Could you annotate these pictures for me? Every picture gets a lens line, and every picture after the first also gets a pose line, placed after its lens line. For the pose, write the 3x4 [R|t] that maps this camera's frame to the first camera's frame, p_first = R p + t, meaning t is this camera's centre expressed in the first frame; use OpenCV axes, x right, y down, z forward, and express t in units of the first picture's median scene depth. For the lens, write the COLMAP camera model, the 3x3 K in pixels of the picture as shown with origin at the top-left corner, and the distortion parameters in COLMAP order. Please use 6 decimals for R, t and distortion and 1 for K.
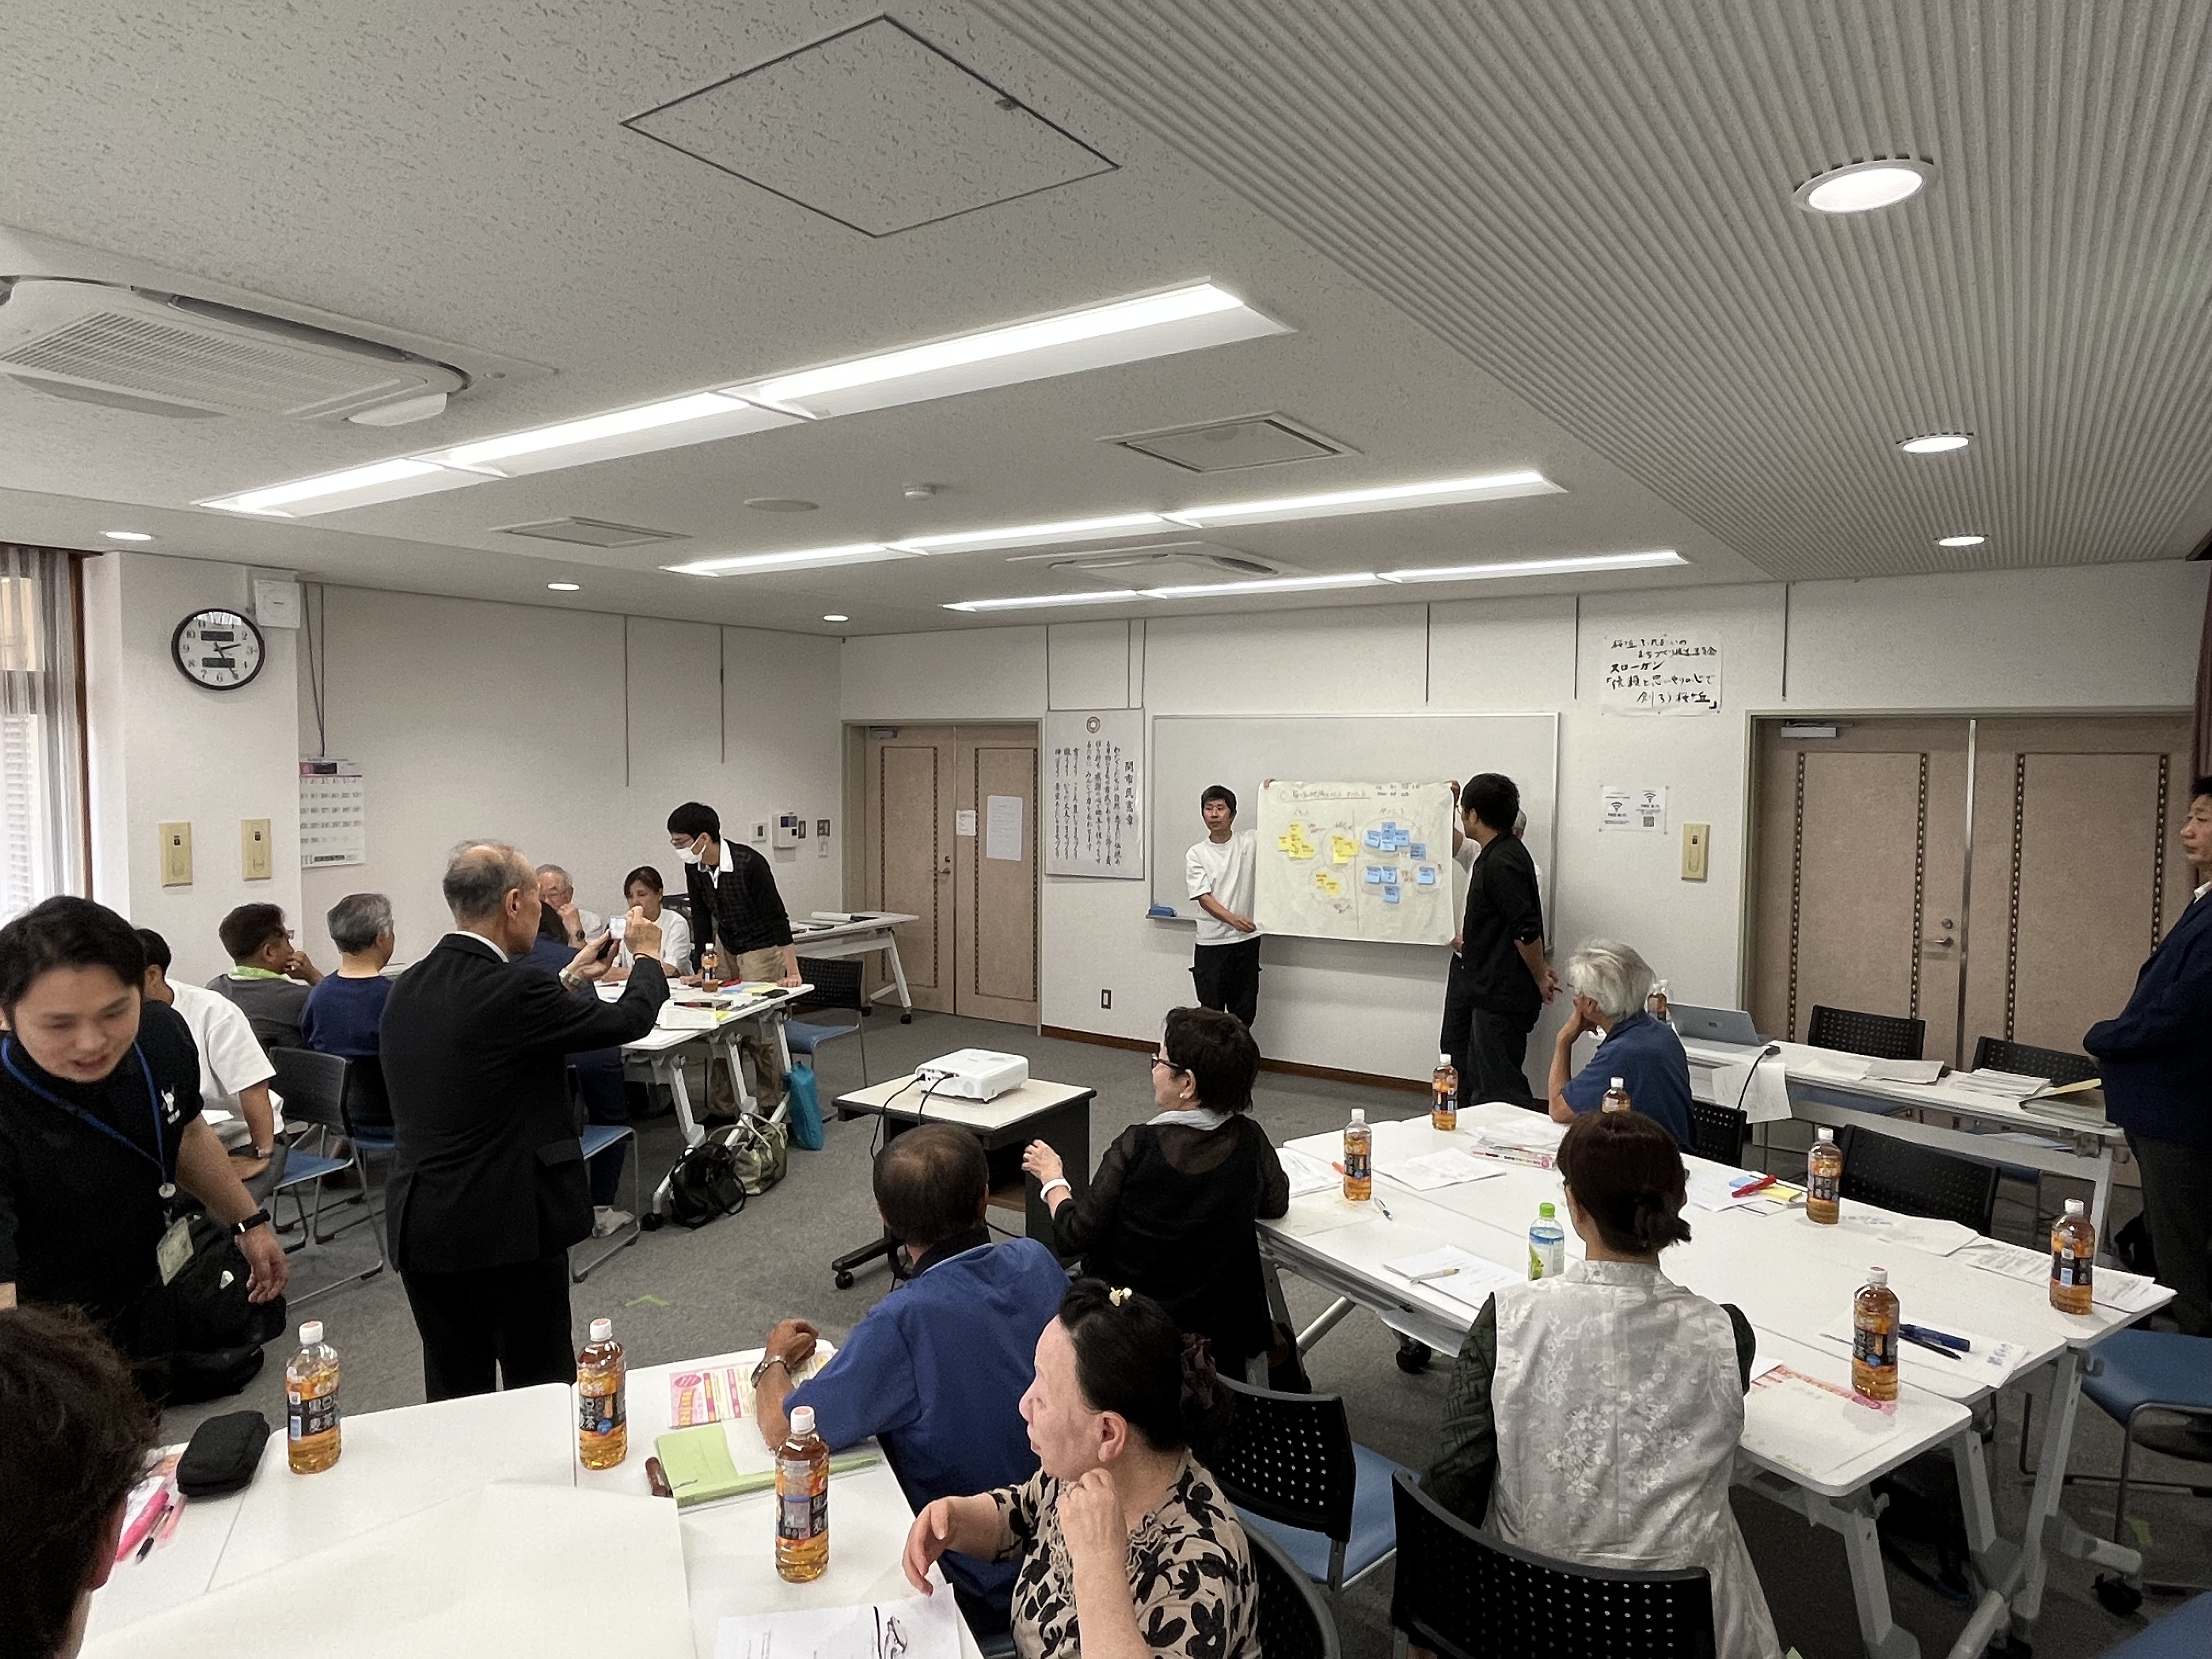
lens RADIAL K [[1338.6, 0, 1115.2], [0, 1338.6, 825.3], [0, 0, 1]] dist [-0.004371, -0.004608]
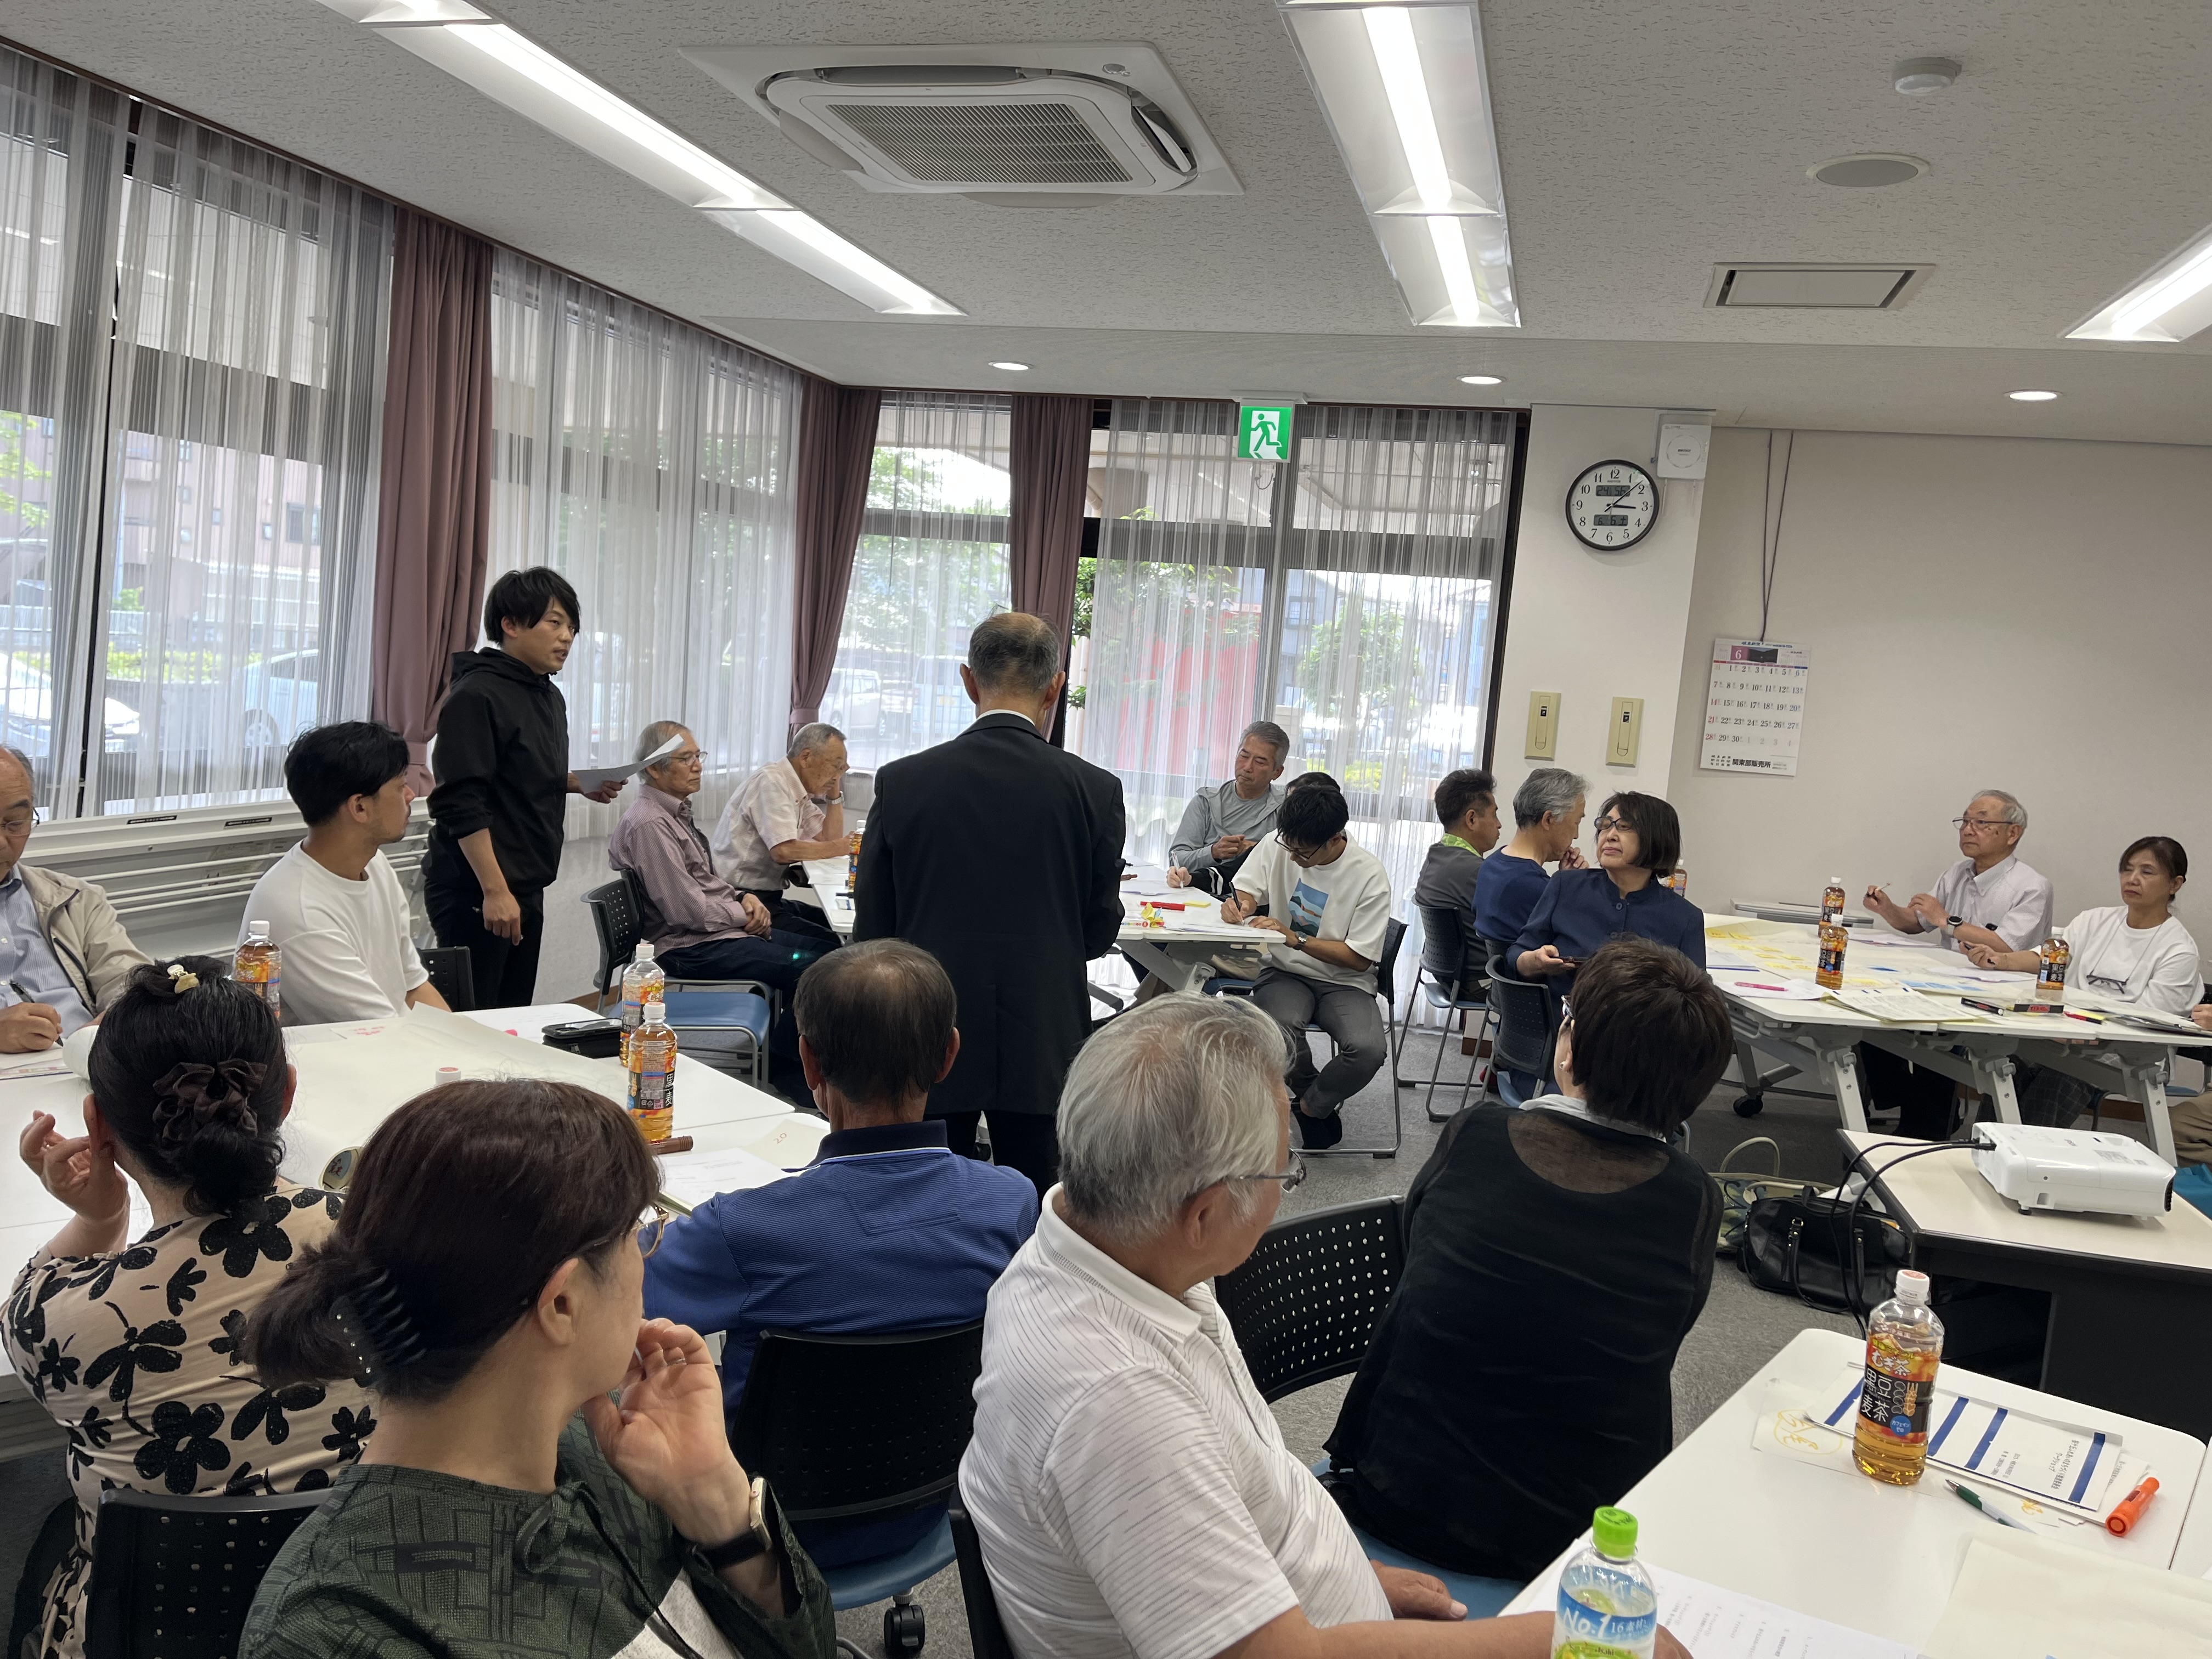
lens RADIAL K [[1686.0, 0, 1114.0], [0, 1686.0, 824.8], [0, 0, 1]] dist [-0.002173, 0.002381]
pose [[0.332091, 0.113408, -0.936405, 0.289157], [-0.119170, 0.989835, 0.077616, 0.031061], [0.935689, 0.085816, 0.342230, 0.303200]]
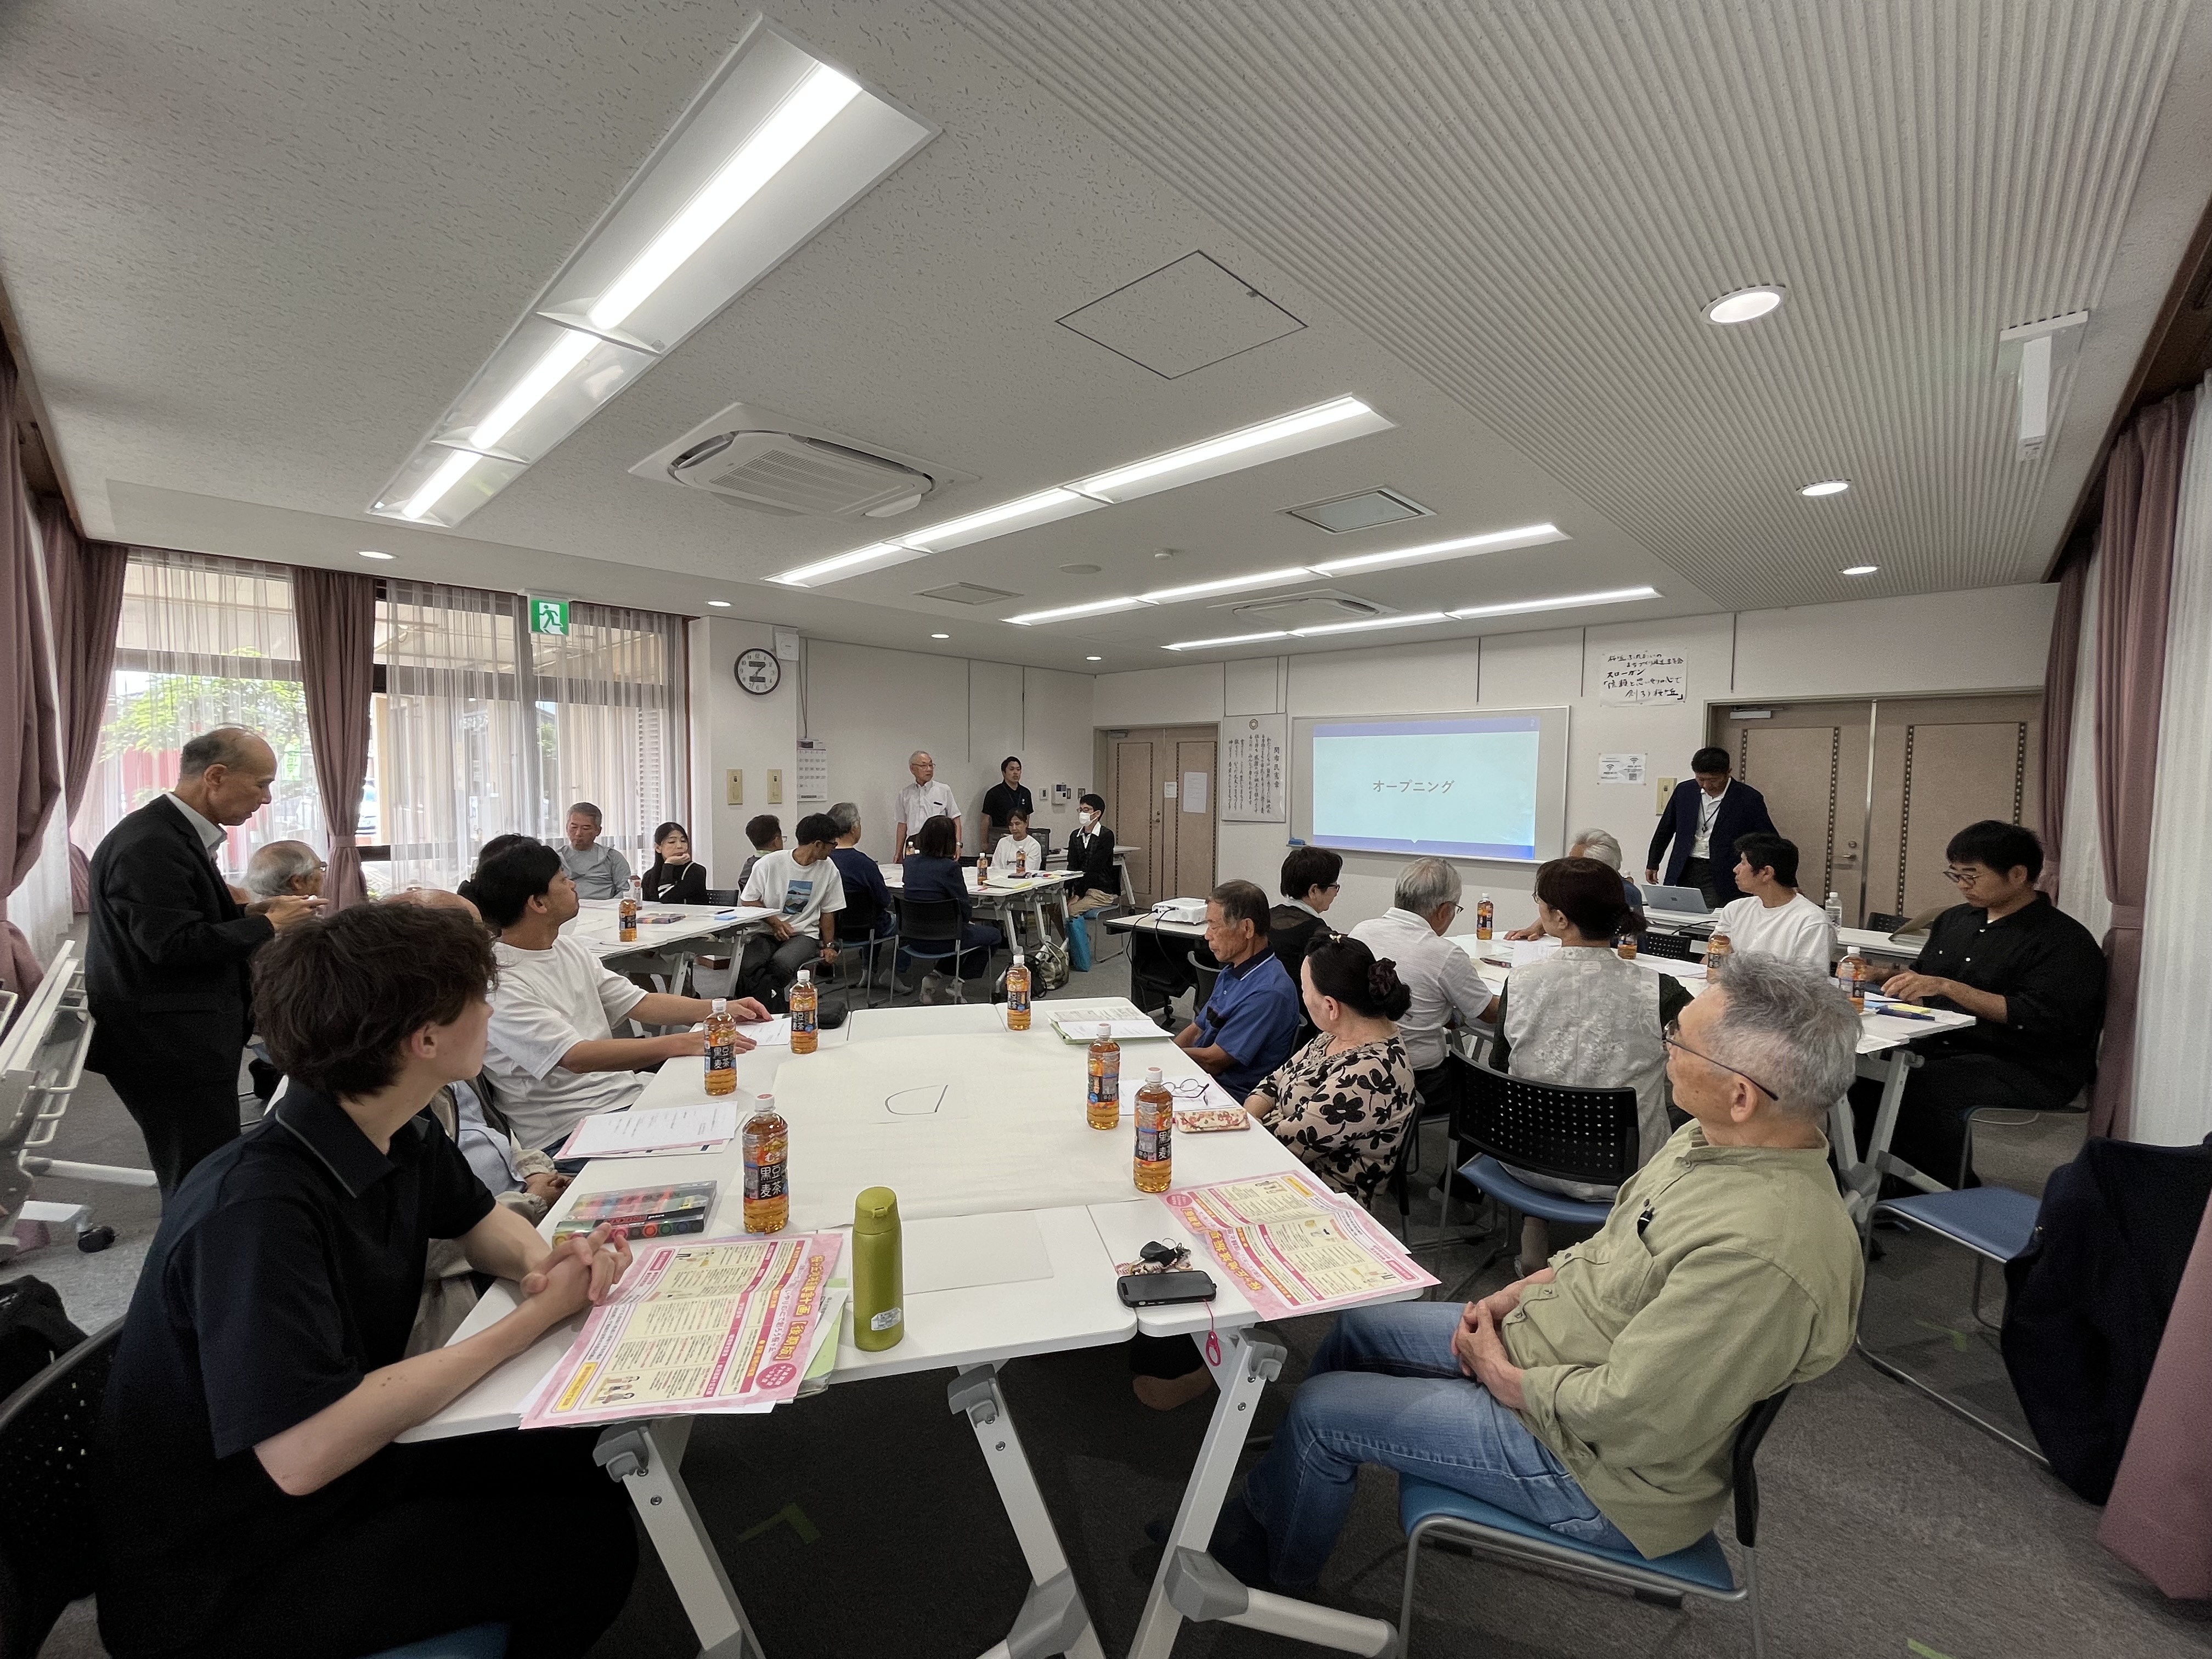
lens RADIAL K [[892.3, 0, 1105.6], [0, 892.3, 834.2], [0, 0, 1]] dist [-0.008636, -0.000340]
pose [[0.986150, 0.013005, -0.165342, -0.018166], [-0.011559, 0.999886, 0.009707, 0.063604], [0.165450, -0.007661, 0.986188, -0.085451]]
